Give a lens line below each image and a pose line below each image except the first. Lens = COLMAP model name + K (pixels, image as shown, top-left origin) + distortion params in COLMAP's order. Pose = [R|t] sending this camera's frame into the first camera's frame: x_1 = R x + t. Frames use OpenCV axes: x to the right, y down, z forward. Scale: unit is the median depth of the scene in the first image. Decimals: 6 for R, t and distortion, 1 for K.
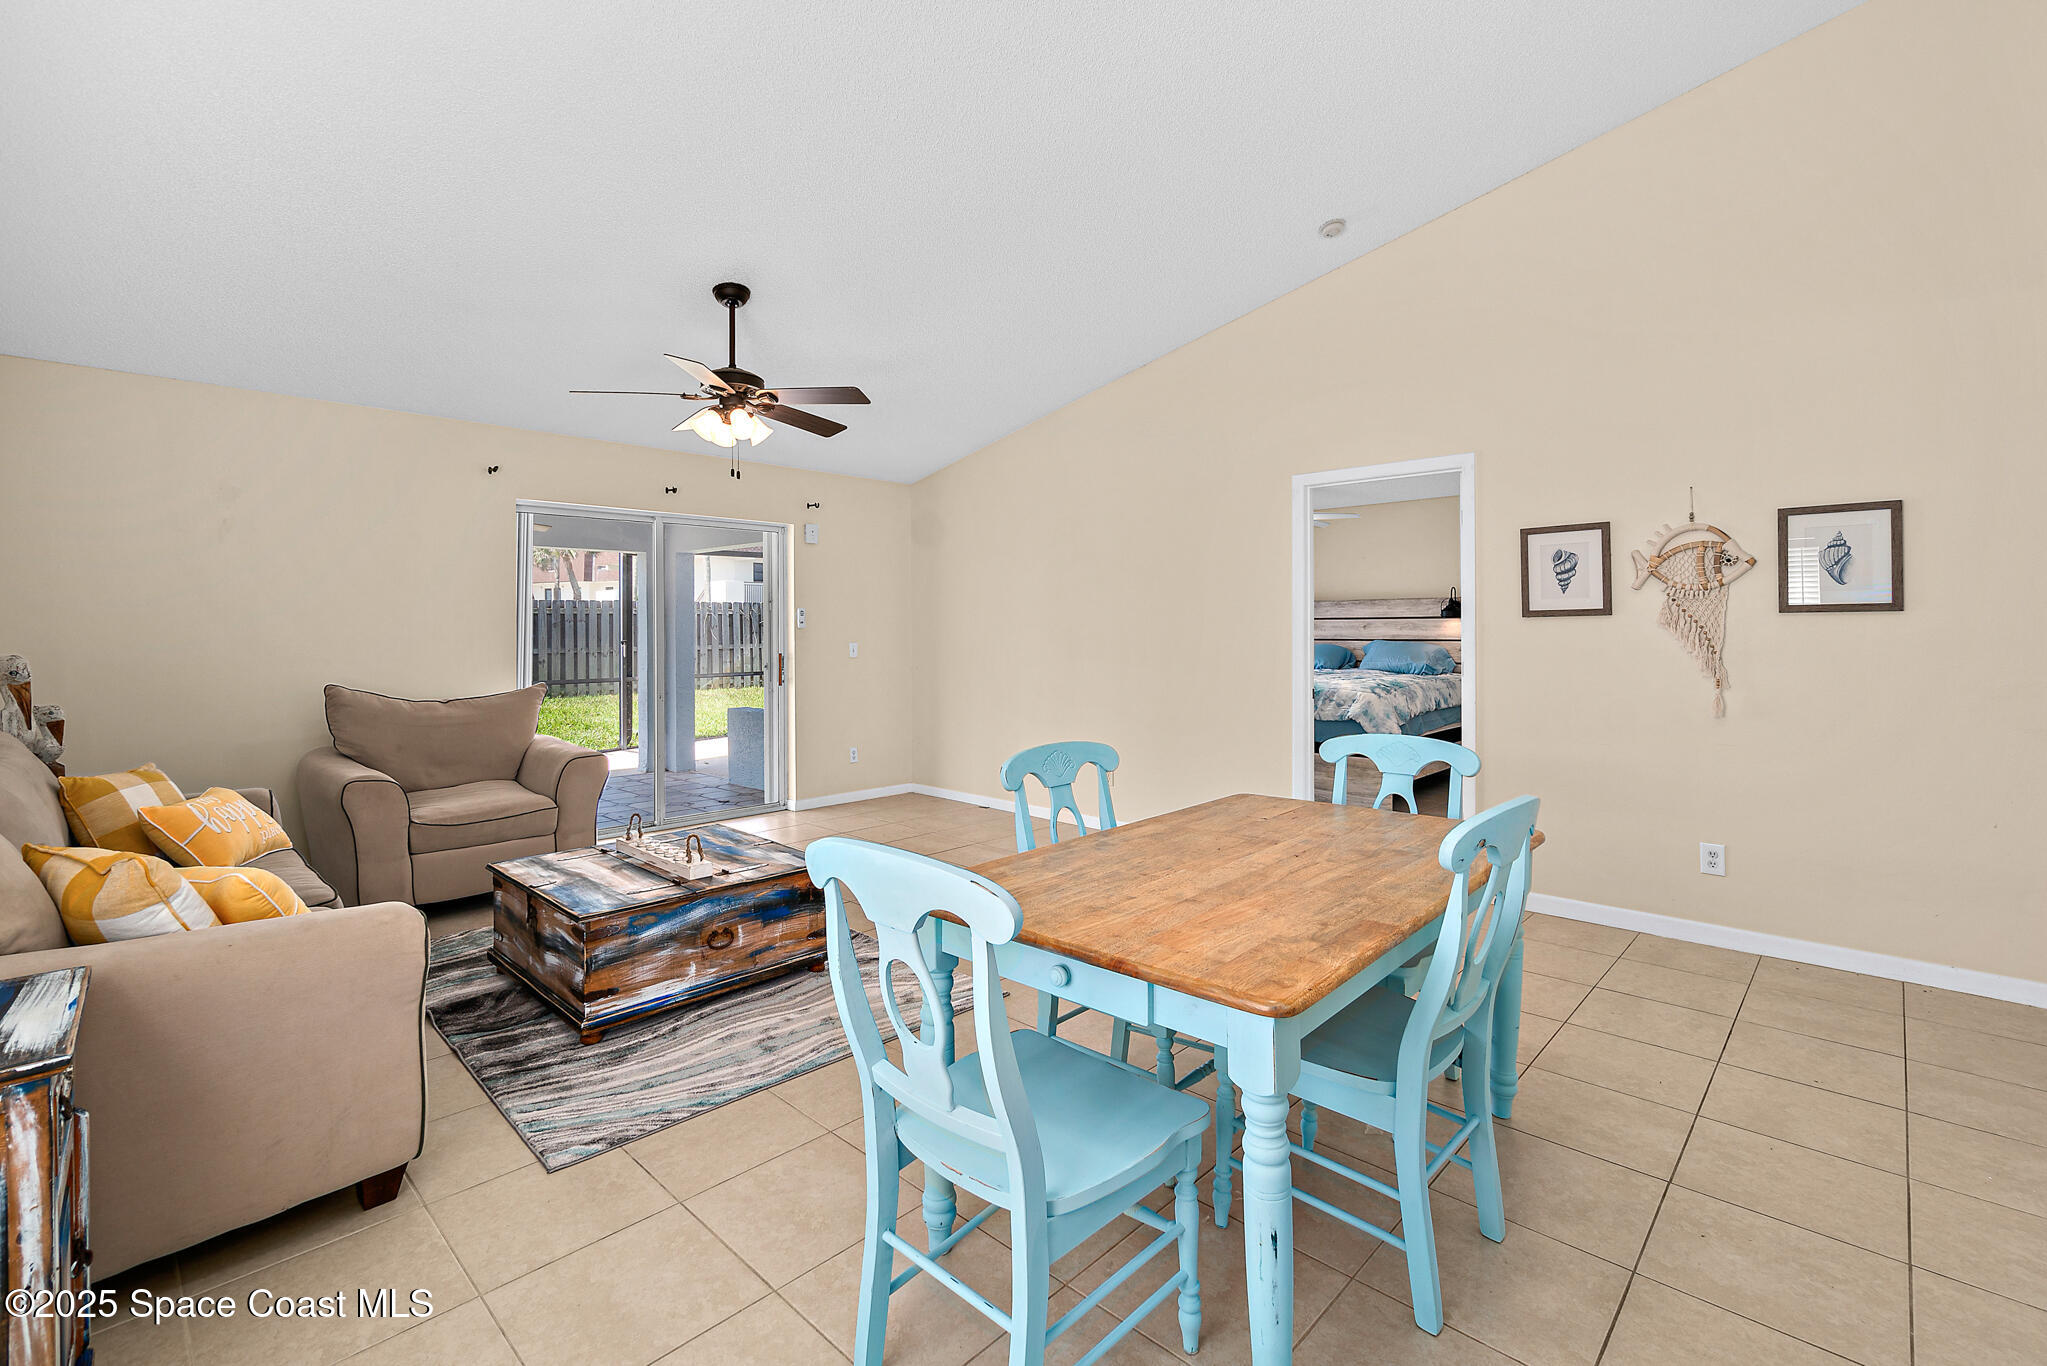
lens RADIAL K [[920.5, 0, 1021.5], [0, 920.5, 631.1], [0, 0, 1]] dist [0.000975, 0.000145]
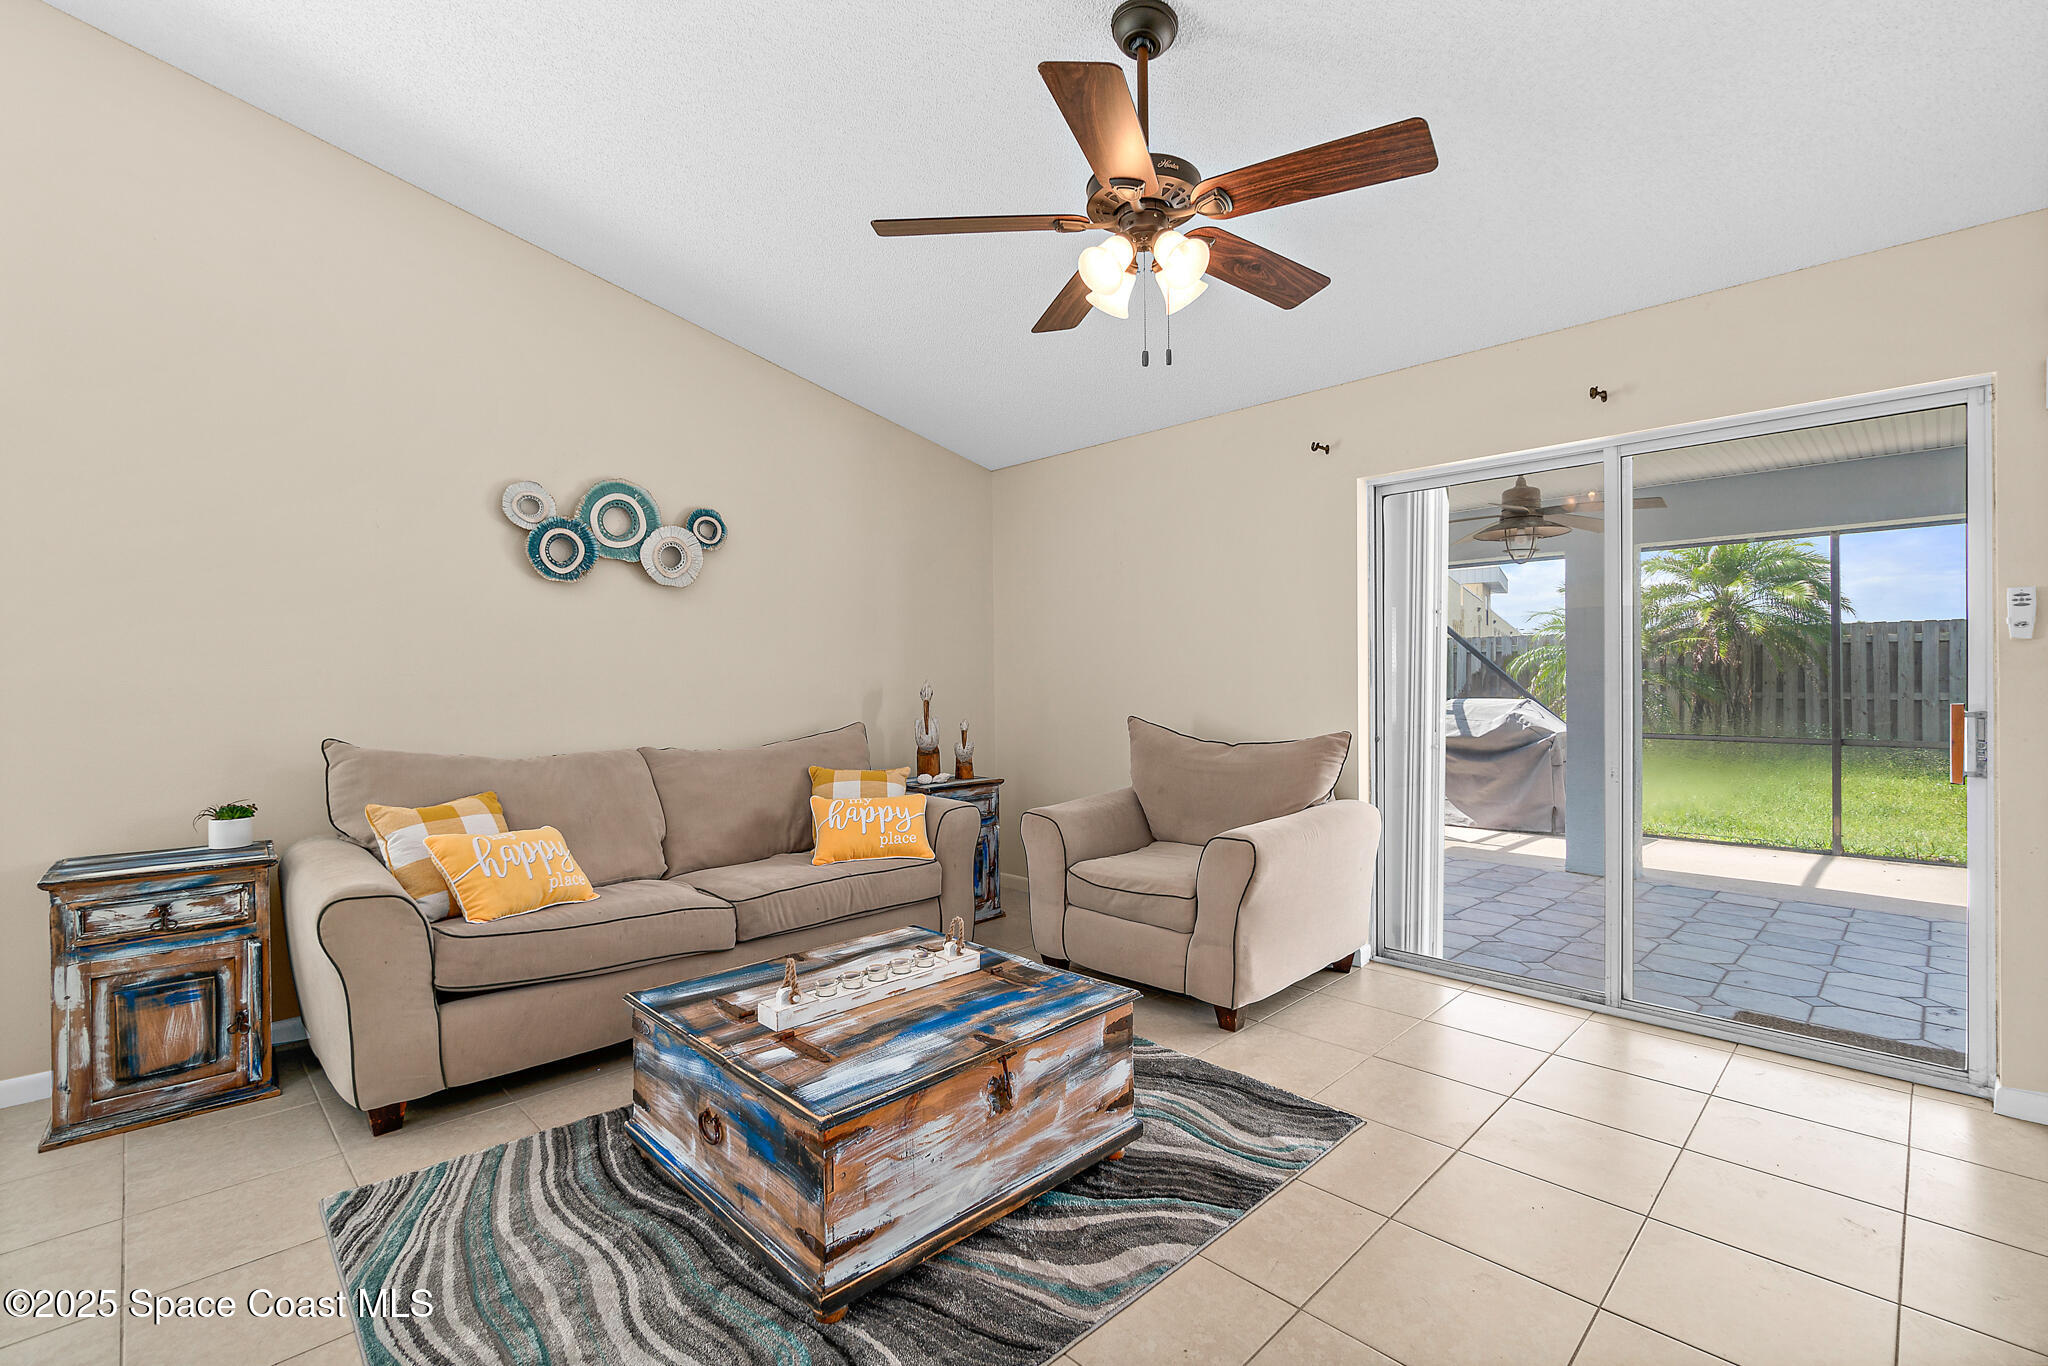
lens RADIAL K [[901.4, 0, 1017.8], [0, 901.4, 681.7], [0, 0, 1]] dist [-0.009967, 0.001331]
pose [[-0.021556, 0.008975, -0.999727, 0.266032], [0.001458, 0.999959, 0.008946, 0.019626], [0.999767, -0.001265, -0.021568, 1.135584]]
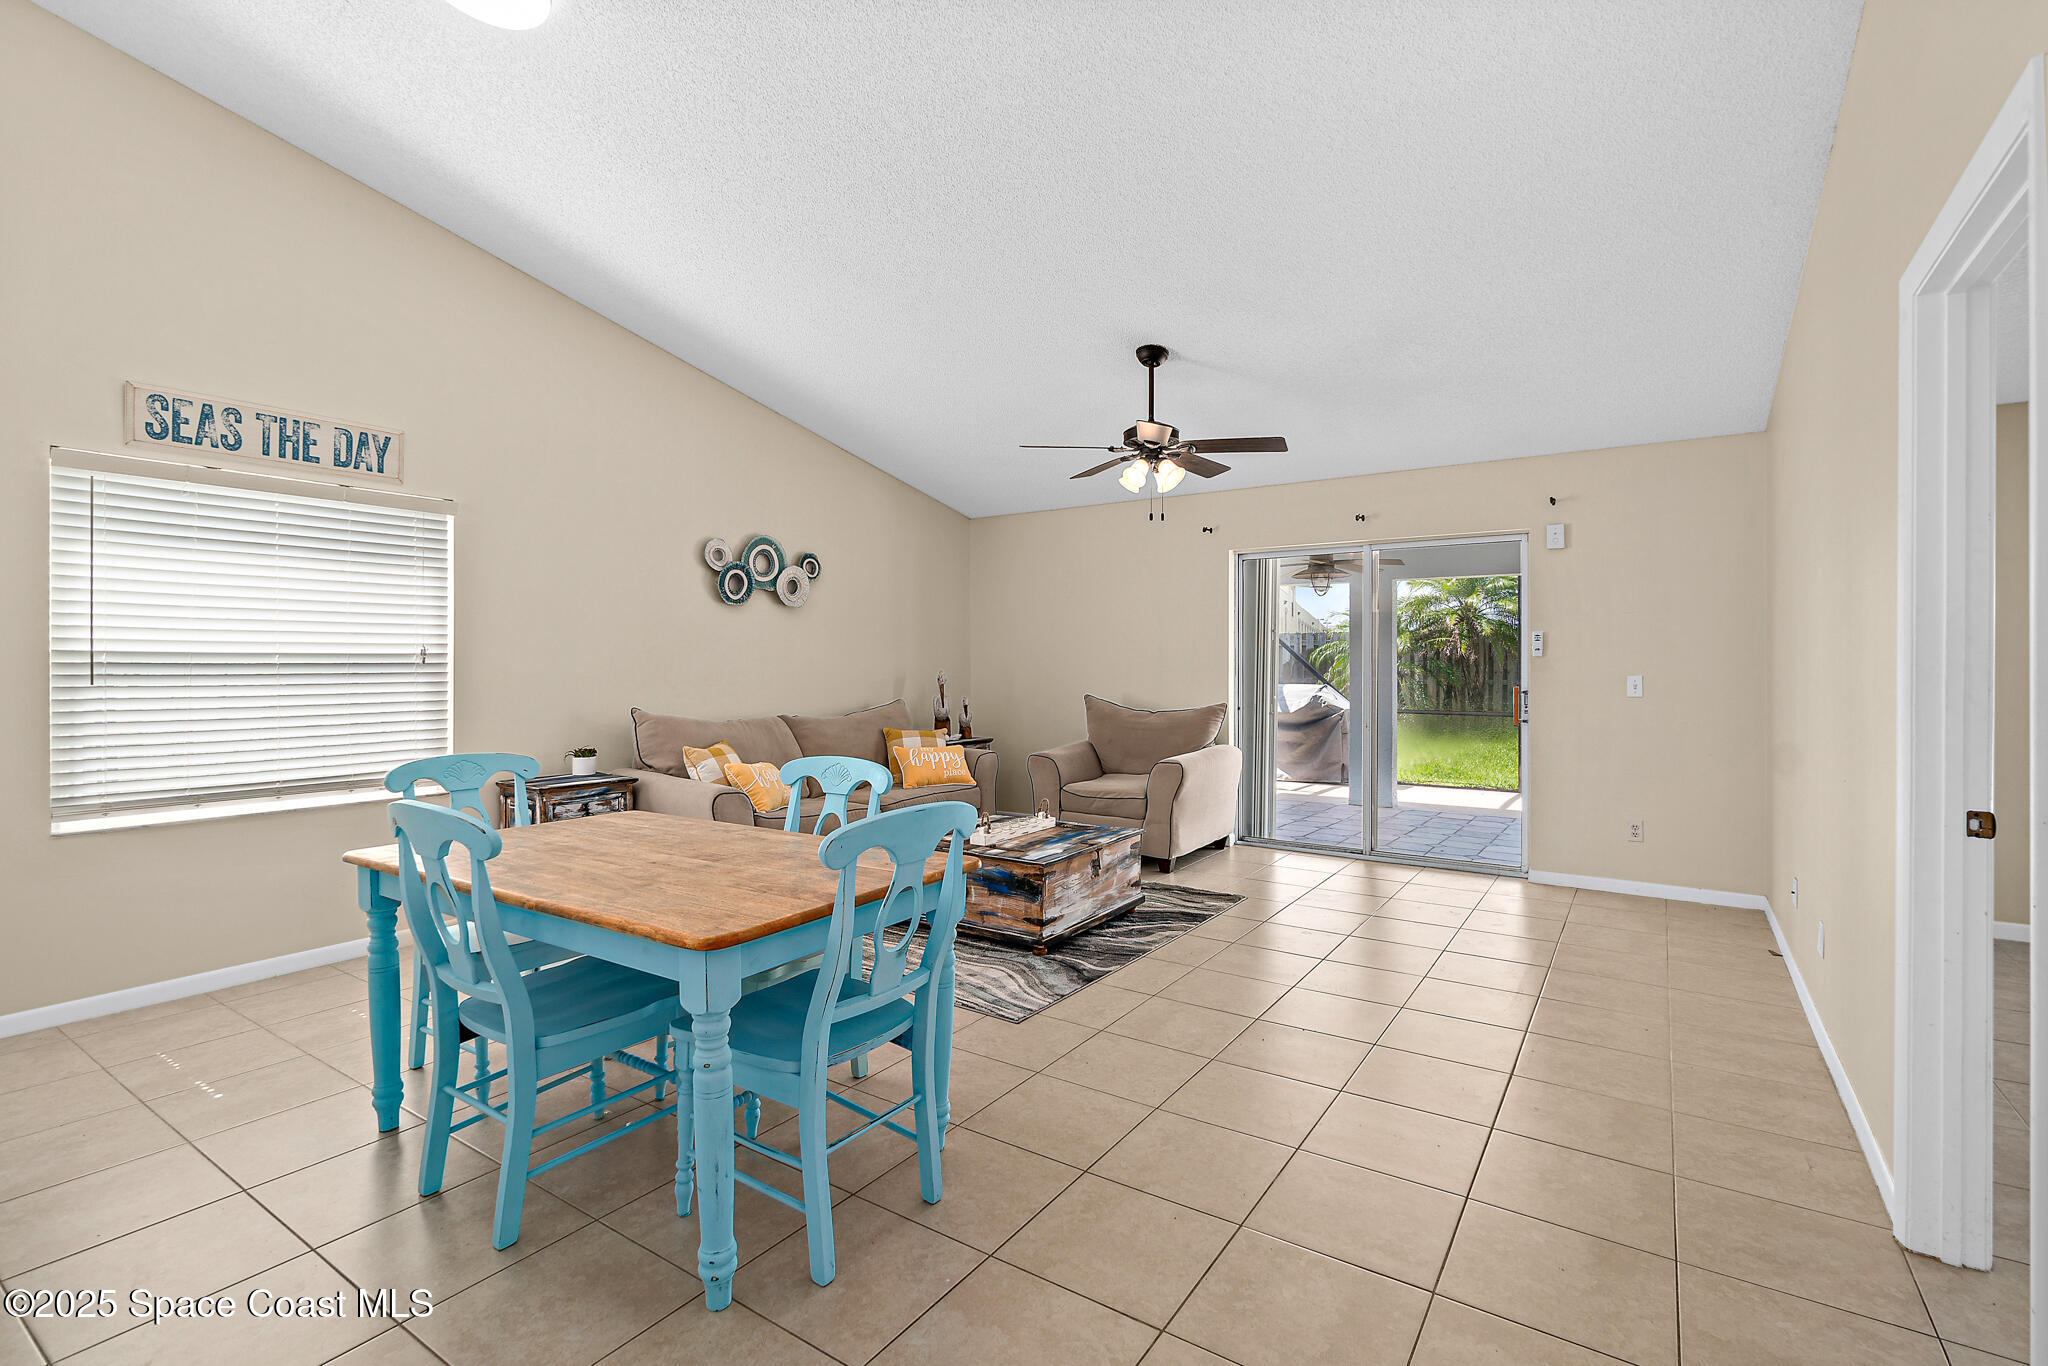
lens RADIAL K [[930.6, 0, 1015.6], [0, 930.6, 665.7], [0, 0, 1]] dist [-0.001187, -0.000235]
pose [[0.170469, 0.009818, -0.985314, 0.922903], [-0.005972, 0.999942, 0.008931, 0.000635], [0.985345, 0.004361, 0.170518, 0.788289]]
